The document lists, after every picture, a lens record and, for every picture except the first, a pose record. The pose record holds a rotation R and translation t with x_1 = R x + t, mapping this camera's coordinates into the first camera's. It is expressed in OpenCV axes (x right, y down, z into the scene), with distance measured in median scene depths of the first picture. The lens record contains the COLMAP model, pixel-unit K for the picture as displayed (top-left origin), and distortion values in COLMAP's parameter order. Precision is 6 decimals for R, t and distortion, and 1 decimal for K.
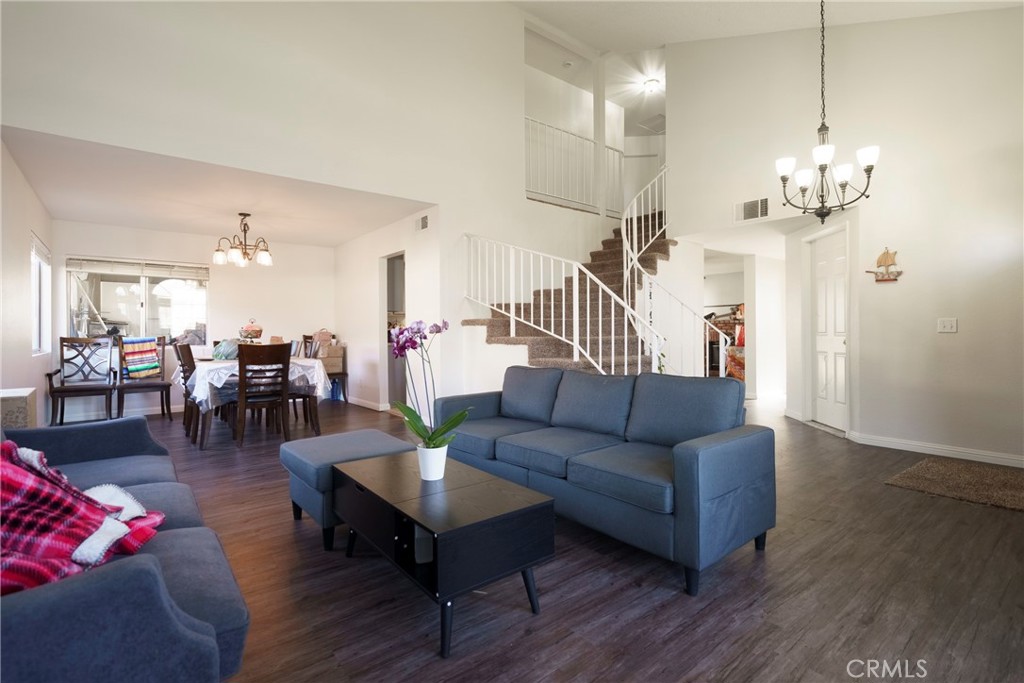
lens RADIAL K [[480.2, 0, 510.0], [0, 480.2, 333.3], [0, 0, 1]] dist [0.006359, -0.000470]
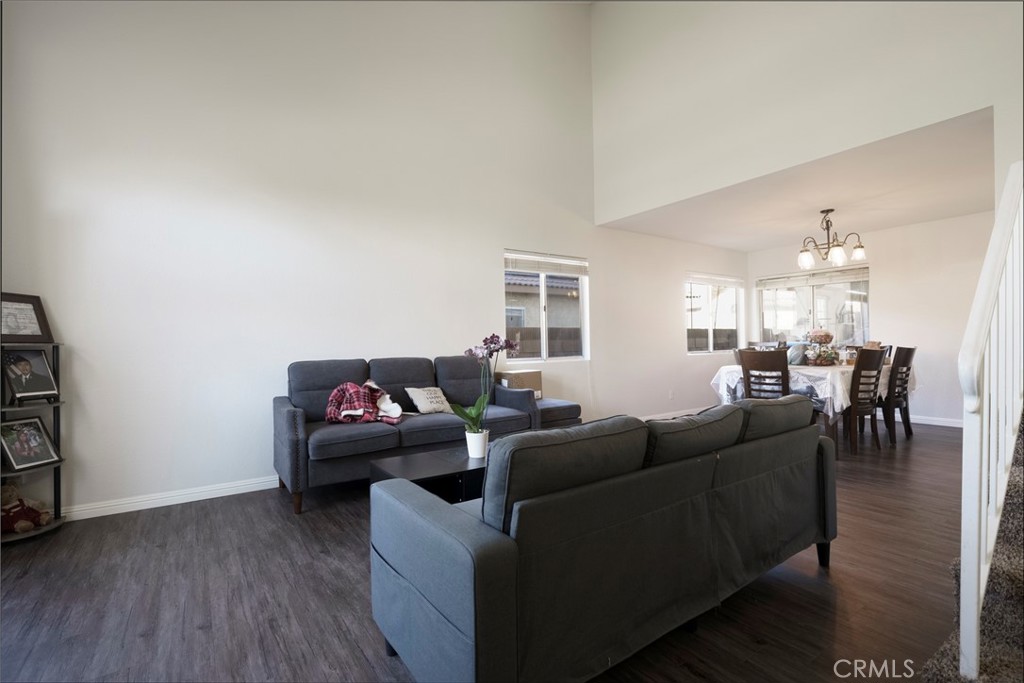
lens RADIAL K [[480.2, 0, 507.2], [0, 480.2, 345.4], [0, 0, 1]] dist [0.006359, -0.000470]
pose [[-0.082316, 0.011800, -0.996536, 0.481234], [0.011449, 0.999875, 0.010894, -0.003959], [0.996541, -0.010513, -0.082441, 0.510811]]
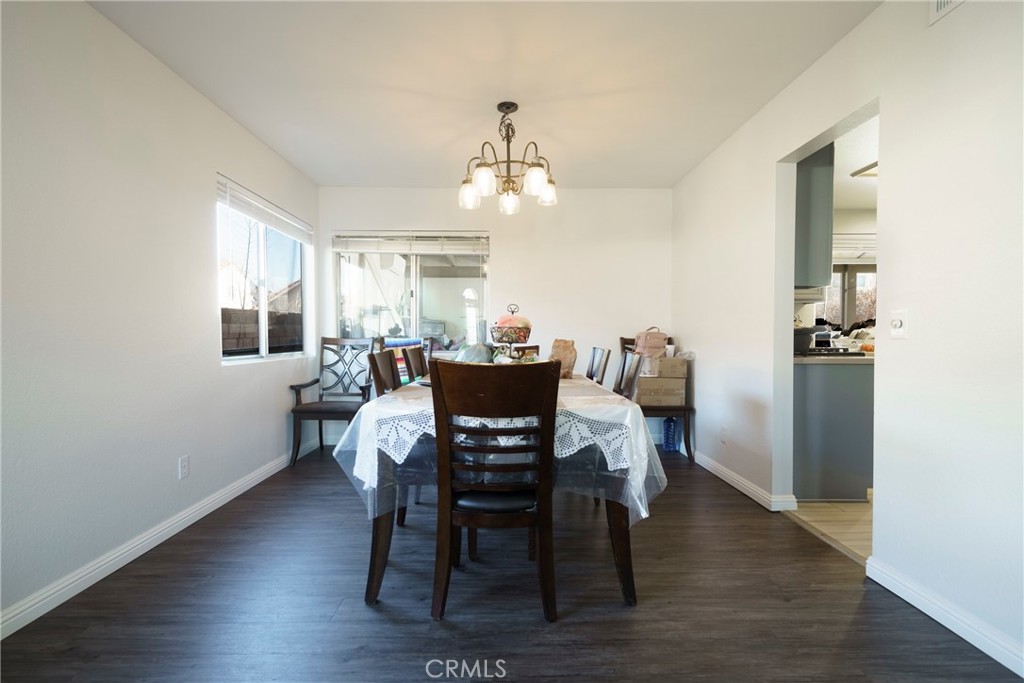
lens RADIAL K [[480.2, 0, 504.0], [0, 480.2, 344.6], [0, 0, 1]] dist [0.006359, -0.000470]
pose [[0.779499, 0.020616, -0.626064, -0.247864], [-0.008463, 0.999714, 0.022383, 0.000505], [0.626346, -0.012150, 0.779450, 0.655507]]
